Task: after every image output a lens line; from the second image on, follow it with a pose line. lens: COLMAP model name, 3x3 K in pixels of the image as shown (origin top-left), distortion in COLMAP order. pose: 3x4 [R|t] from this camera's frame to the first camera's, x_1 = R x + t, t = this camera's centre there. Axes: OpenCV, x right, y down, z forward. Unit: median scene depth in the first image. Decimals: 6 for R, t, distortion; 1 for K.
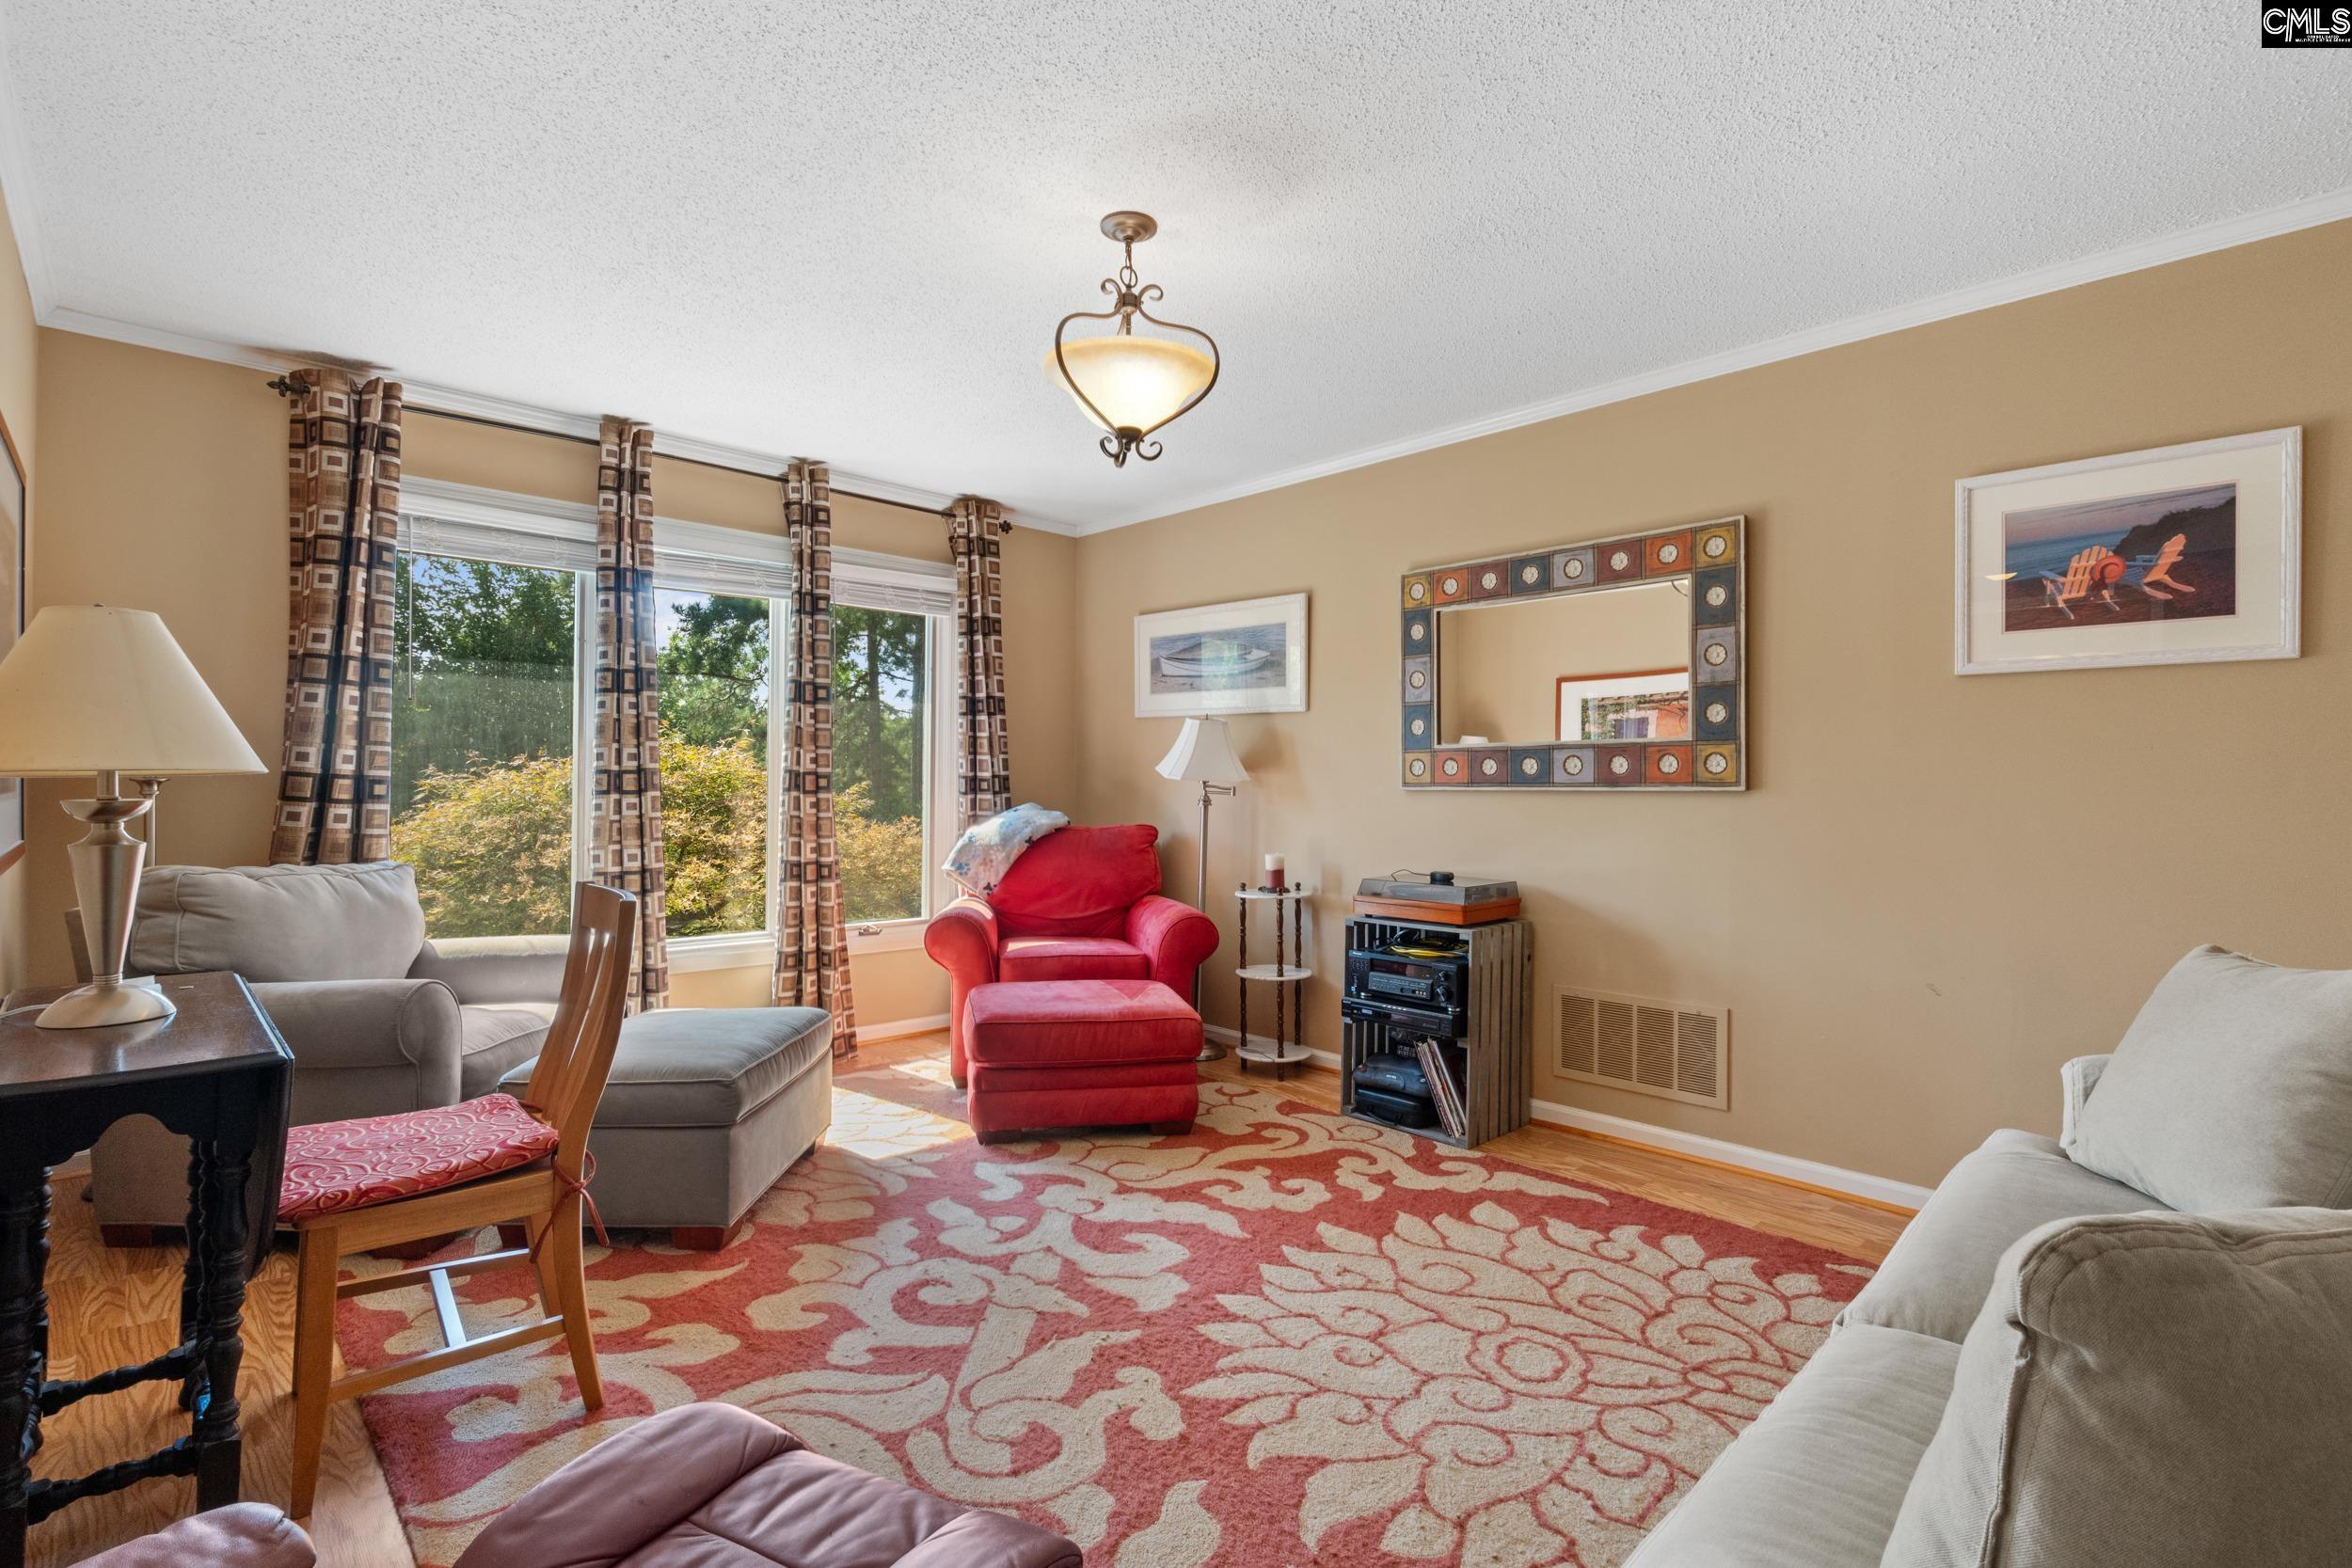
lens RADIAL K [[1089.5, 0, 1162.3], [0, 1089.5, 772.7], [0, 0, 1]] dist [-0.010635, 0.000775]
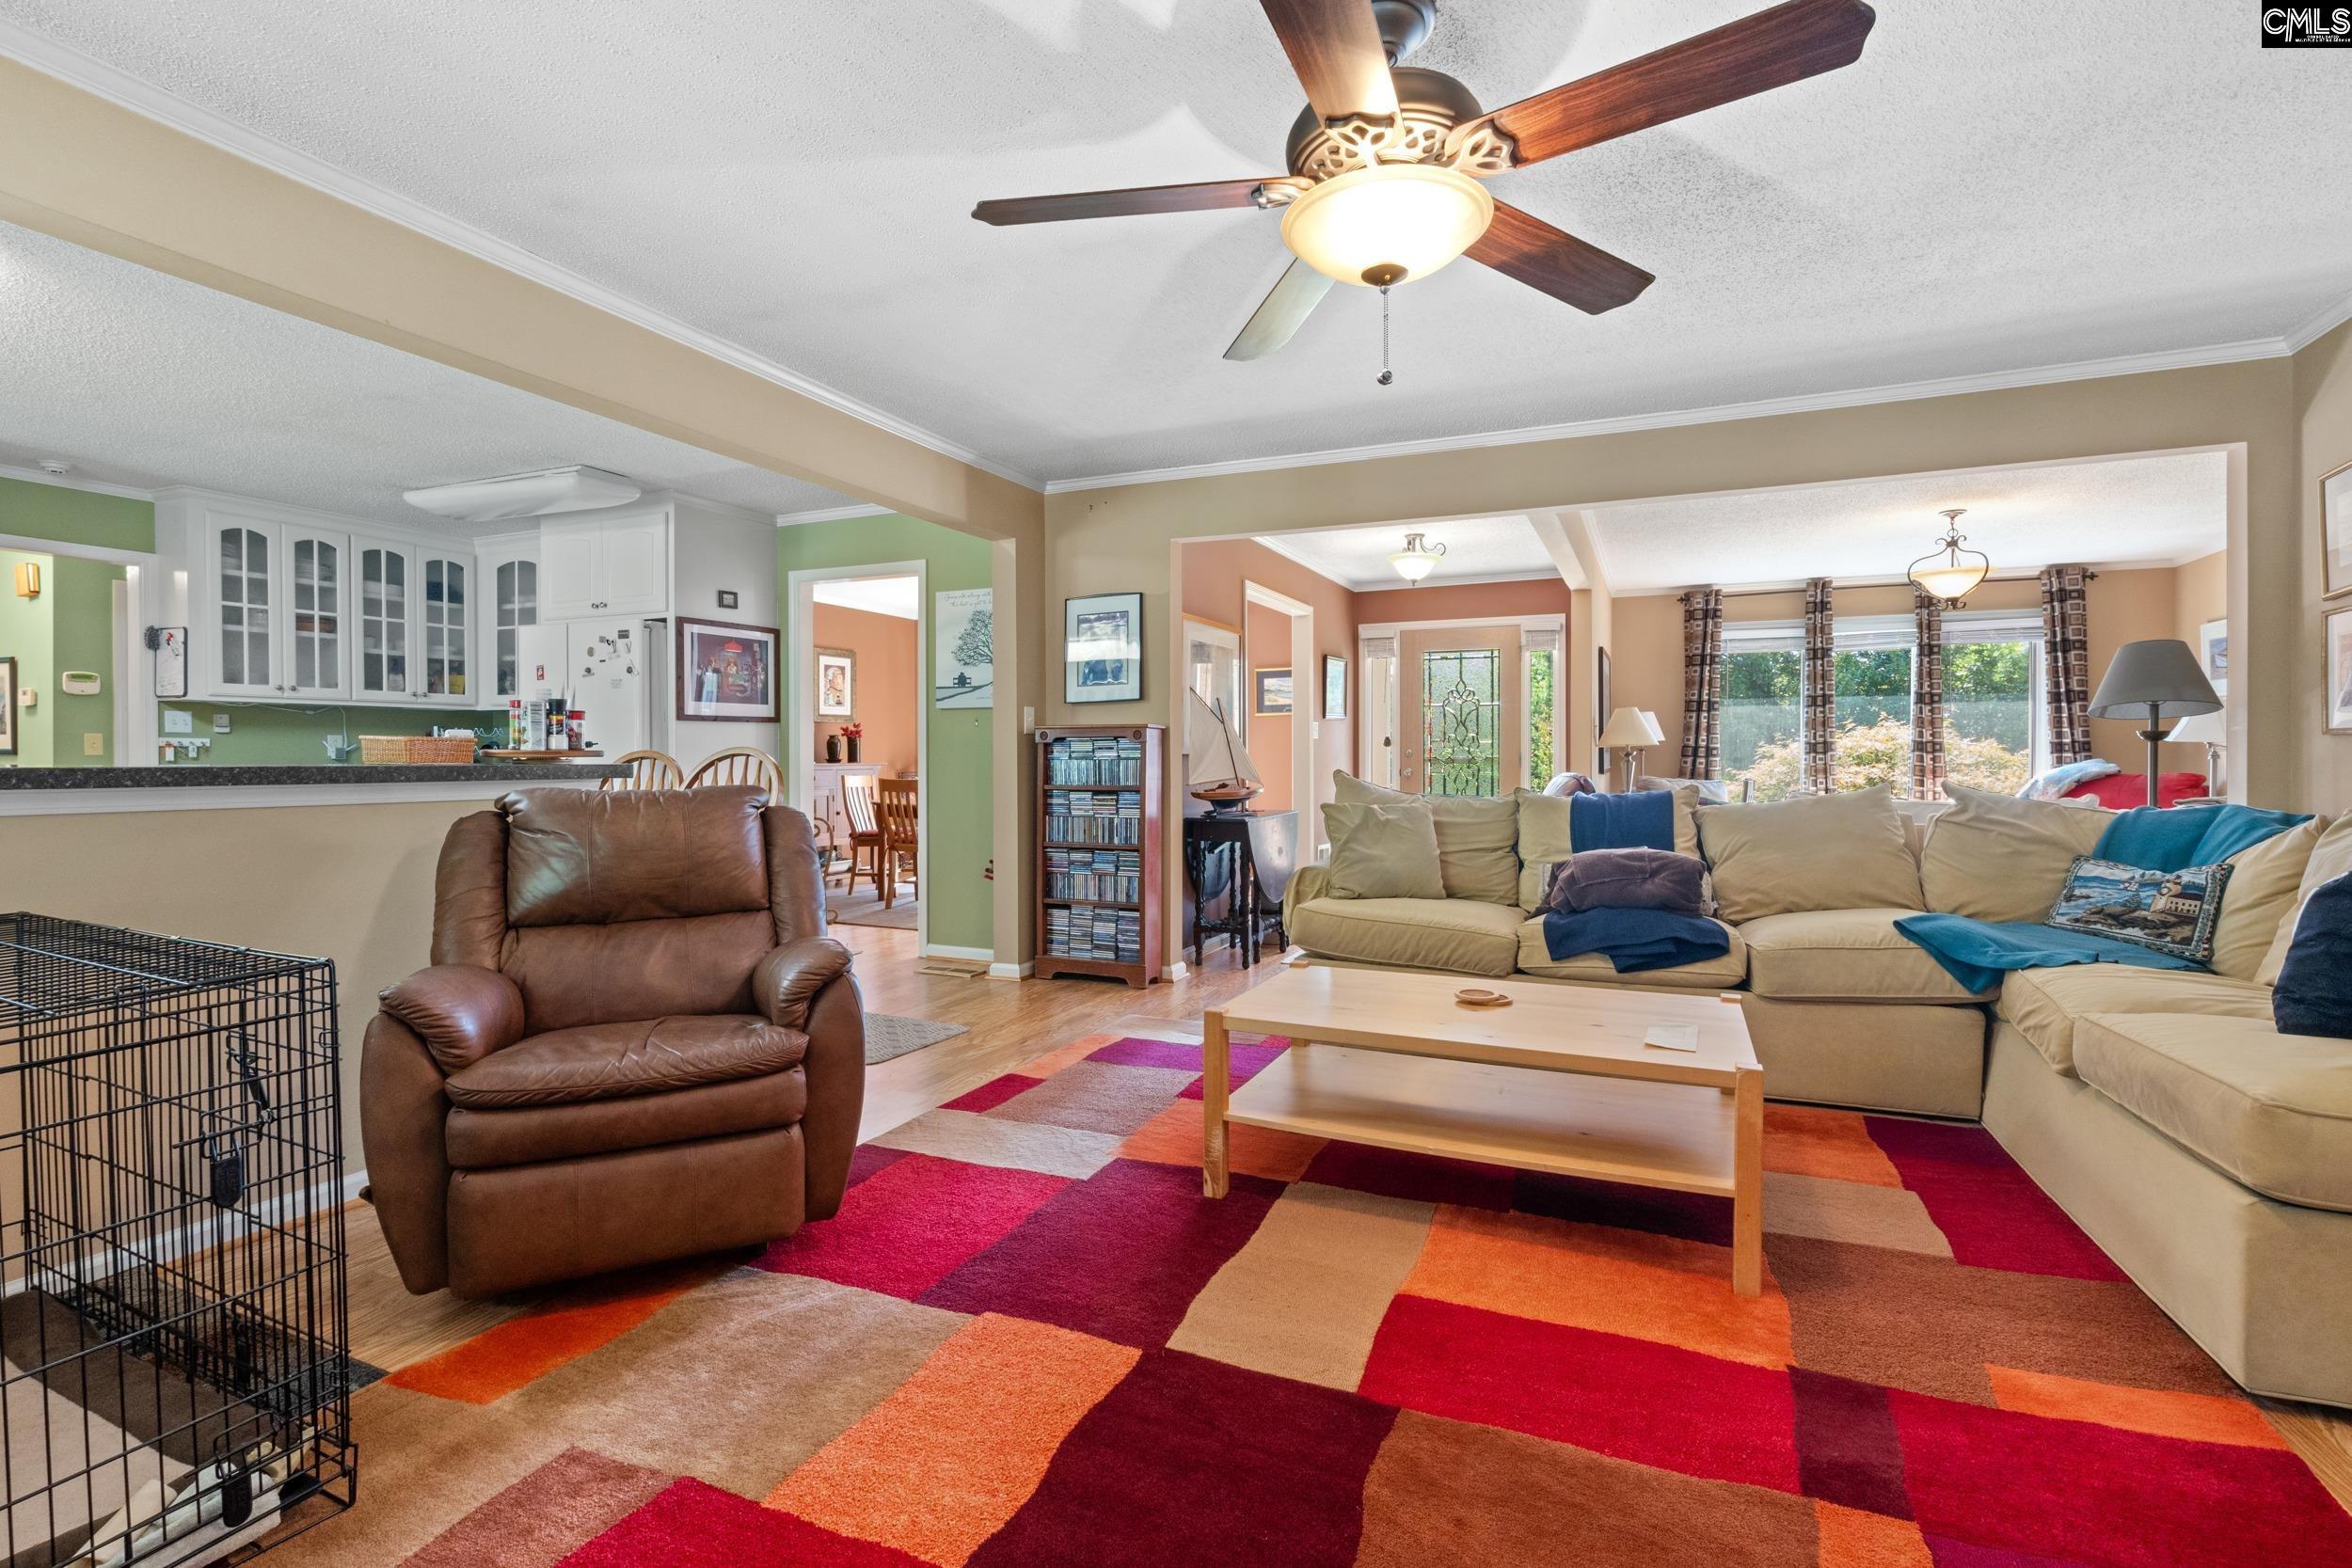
lens RADIAL K [[1089.5, 0, 1189.6], [0, 1089.5, 769.1], [0, 0, 1]] dist [-0.010635, 0.000775]
pose [[0.389694, 0.003076, -0.920939, 0.976271], [0.015232, 0.999836, 0.009784, 0.010589], [0.920818, -0.017840, 0.389583, -0.962528]]
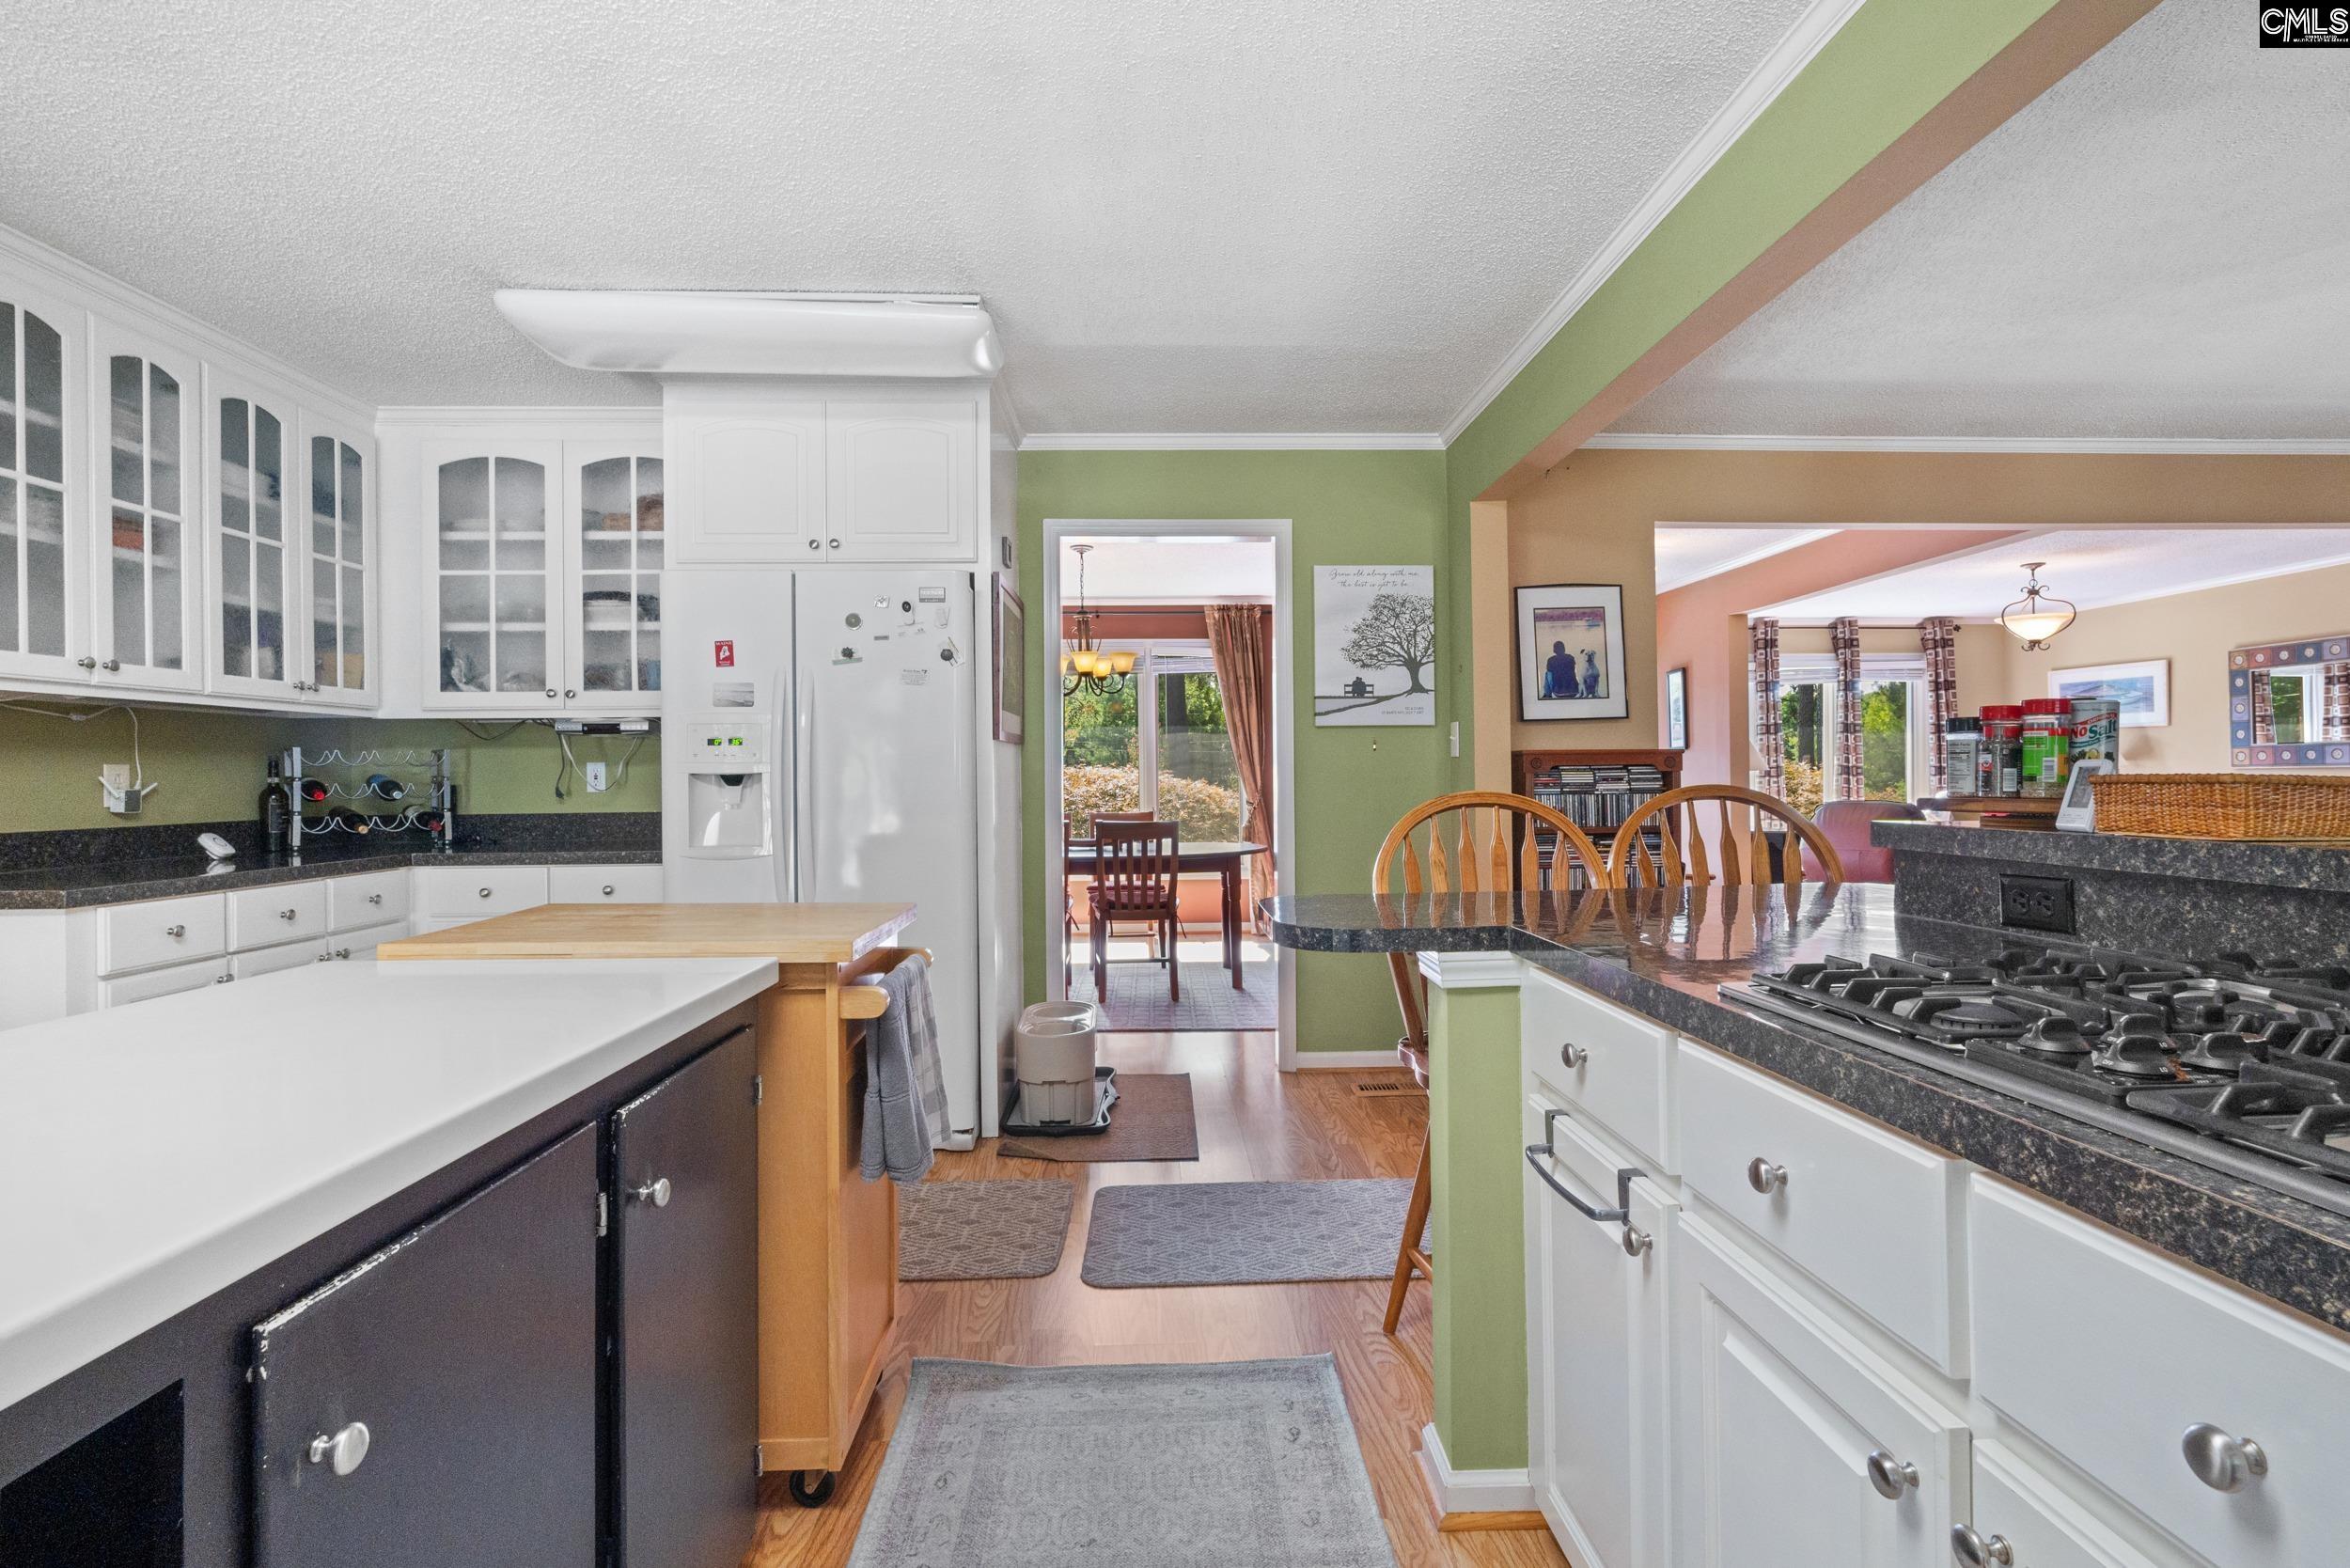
lens RADIAL K [[1088.7, 0, 1175.1], [0, 1088.7, 782.6], [0, 0, 1]] dist [-0.010635, 0.000775]
pose [[0.748798, -0.011316, -0.662702, 0.096030], [0.023284, 0.999686, 0.009239, -0.019625], [0.662389, -0.022349, 0.748827, -1.589602]]
